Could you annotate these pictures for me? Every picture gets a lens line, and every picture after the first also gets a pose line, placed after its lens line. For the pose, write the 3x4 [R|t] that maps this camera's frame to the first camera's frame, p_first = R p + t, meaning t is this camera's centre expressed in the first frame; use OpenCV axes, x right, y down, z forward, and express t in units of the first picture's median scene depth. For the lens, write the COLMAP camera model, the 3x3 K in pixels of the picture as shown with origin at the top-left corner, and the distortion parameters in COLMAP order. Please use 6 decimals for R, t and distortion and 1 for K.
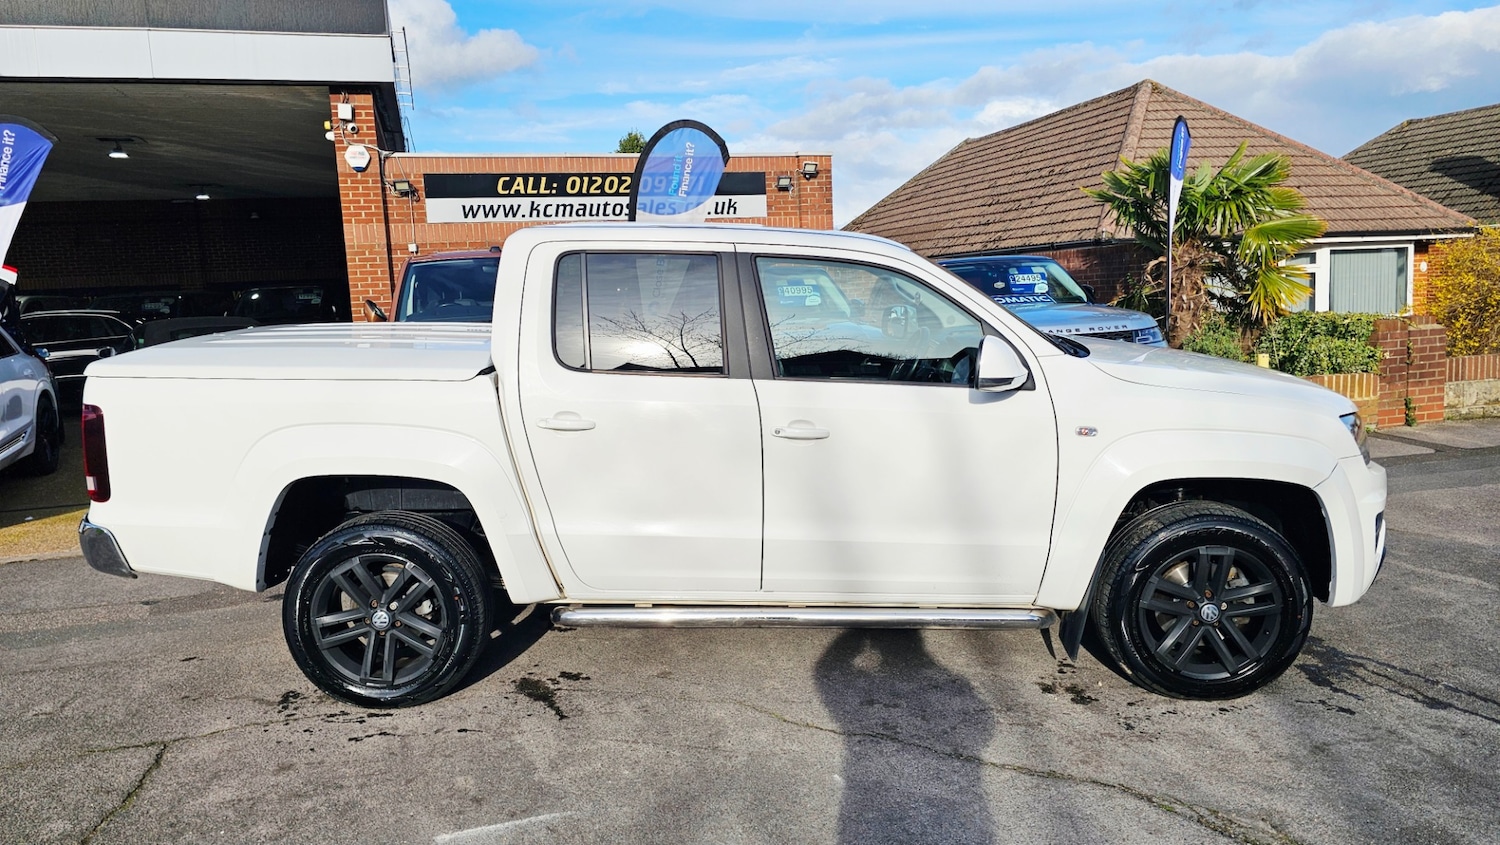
lens RADIAL K [[1003.4, 0, 747.0], [0, 1003.4, 412.5], [0, 0, 1]] dist [0.057040, -0.056328]
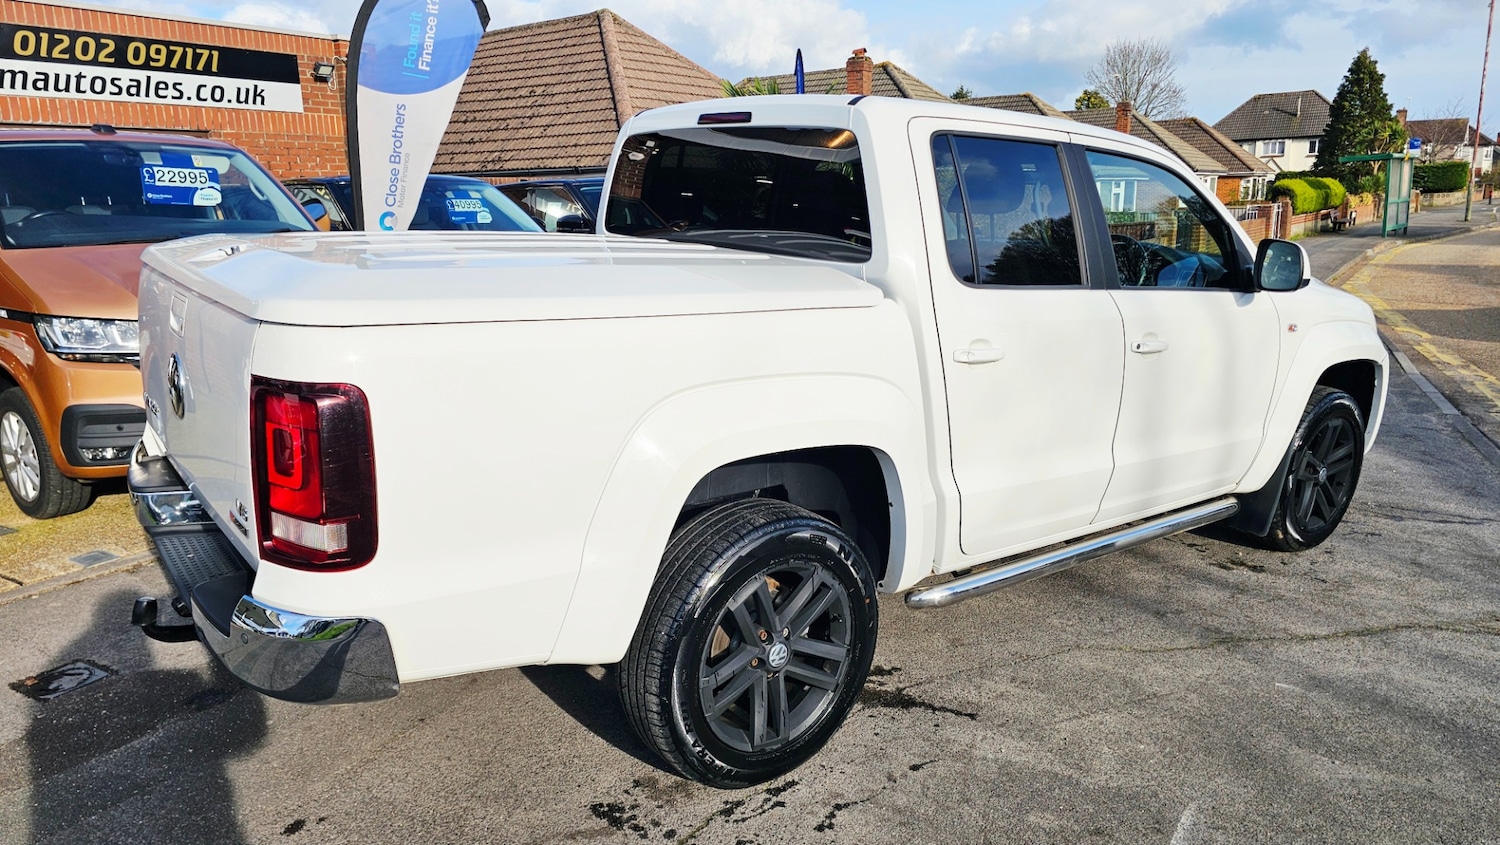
lens RADIAL K [[1003.4, 0, 758.7], [0, 1003.4, 414.7], [0, 0, 1]] dist [0.057040, -0.056328]
pose [[0.780450, -0.104966, 0.616344, -0.234971], [0.062222, 0.993952, 0.090485, -0.006620], [-0.622114, -0.032269, 0.782261, 0.142725]]
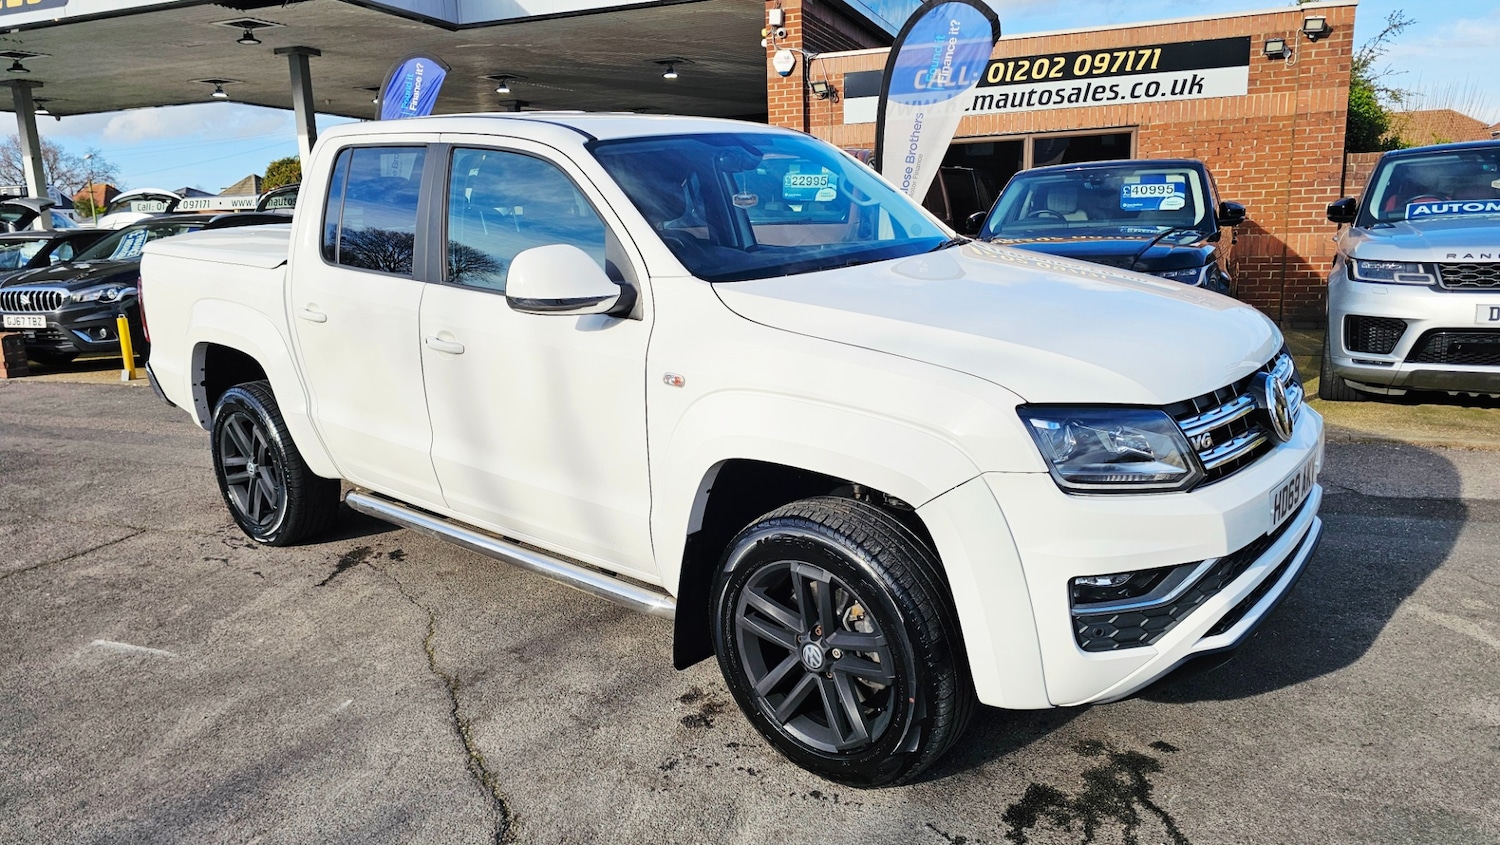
lens RADIAL K [[1003.4, 0, 735.6], [0, 1003.4, 424.8], [0, 0, 1]] dist [0.057040, -0.056328]
pose [[0.780447, 0.141643, -0.608966, 0.241949], [-0.077848, 0.988435, 0.130136, -0.013728], [0.620356, -0.054158, 0.782448, 0.128555]]
